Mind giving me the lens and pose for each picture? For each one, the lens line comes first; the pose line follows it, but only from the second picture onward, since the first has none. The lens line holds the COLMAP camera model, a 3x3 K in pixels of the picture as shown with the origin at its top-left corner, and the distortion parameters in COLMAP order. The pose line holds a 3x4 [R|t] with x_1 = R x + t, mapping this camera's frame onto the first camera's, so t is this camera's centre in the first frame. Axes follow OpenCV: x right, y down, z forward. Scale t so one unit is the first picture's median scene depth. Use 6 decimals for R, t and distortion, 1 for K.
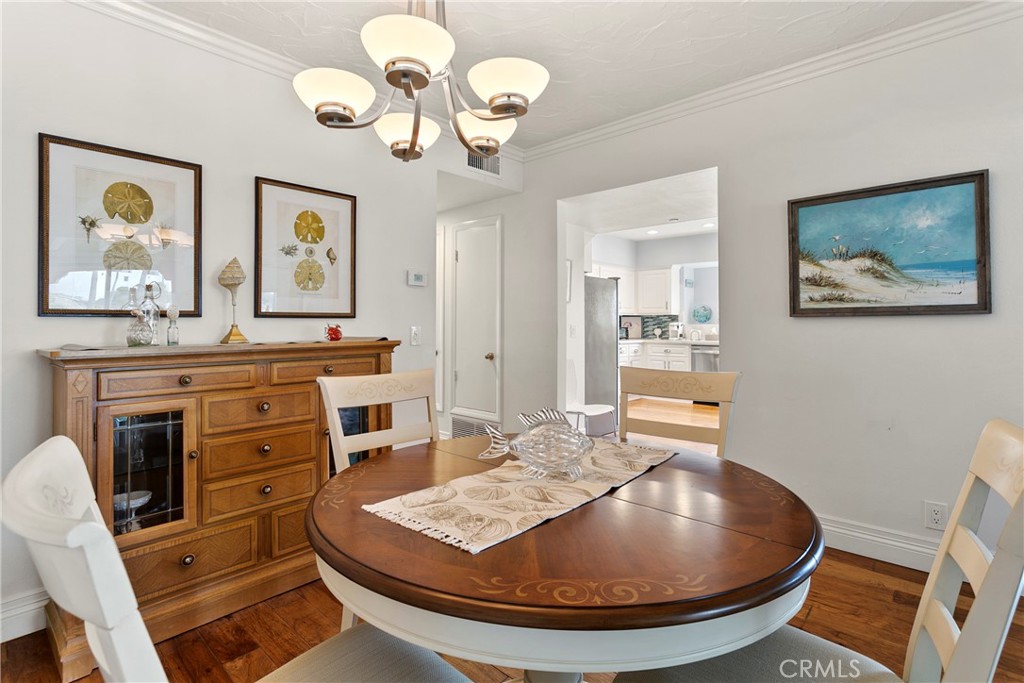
lens RADIAL K [[503.5, 0, 503.4], [0, 503.5, 320.7], [0, 0, 1]] dist [-0.019173, 0.010703]
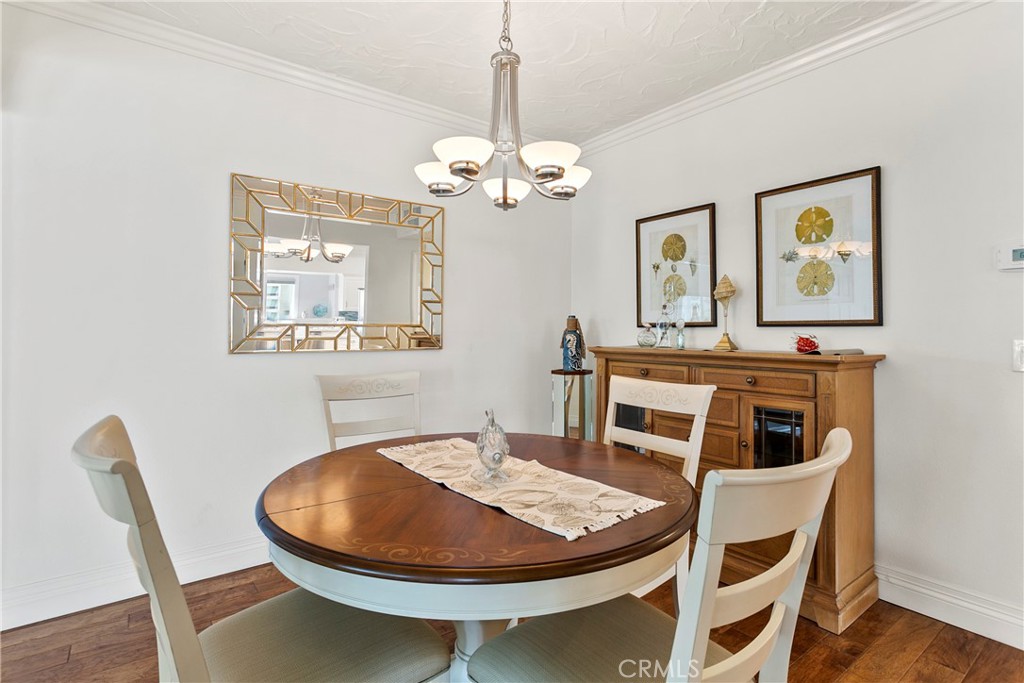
lens RADIAL K [[503.5, 0, 512.1], [0, 503.5, 330.8], [0, 0, 1]] dist [-0.019173, 0.010703]
pose [[-0.178029, -0.000231, -0.984025, 0.630075], [0.002204, 0.999997, -0.000634, 0.001492], [0.984023, -0.002281, -0.178028, 0.671512]]
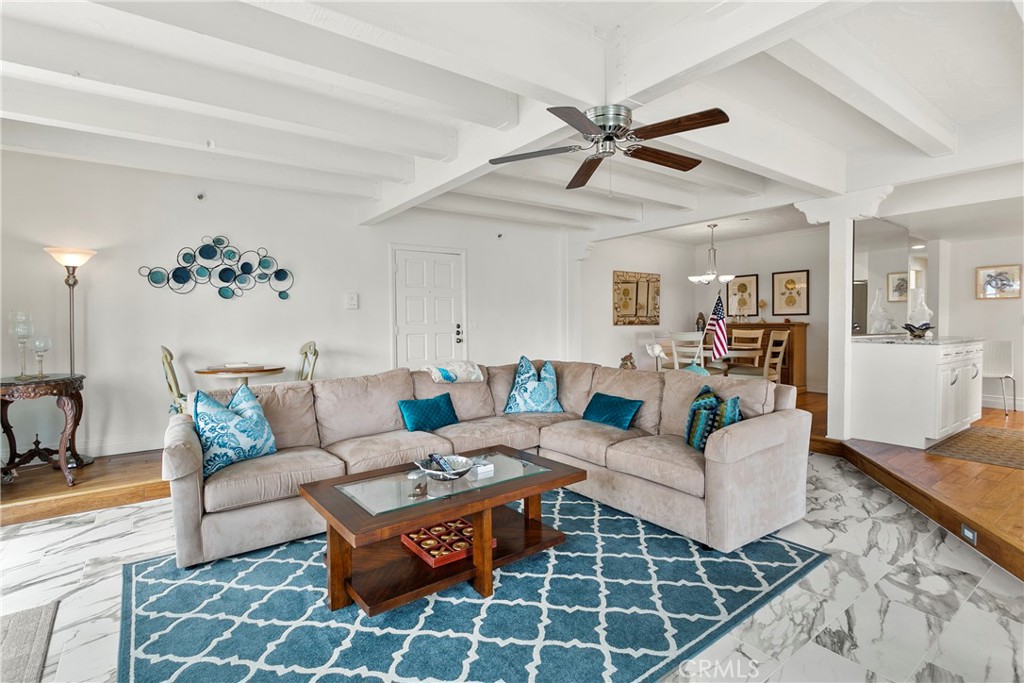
lens RADIAL K [[503.5, 0, 511.5], [0, 503.5, 341.8], [0, 0, 1]] dist [-0.019173, 0.010703]
pose [[-0.170091, 0.028036, -0.985029, 3.002750], [0.007905, 0.999602, 0.027086, 0.061512], [0.985397, -0.003180, -0.170245, -0.125489]]
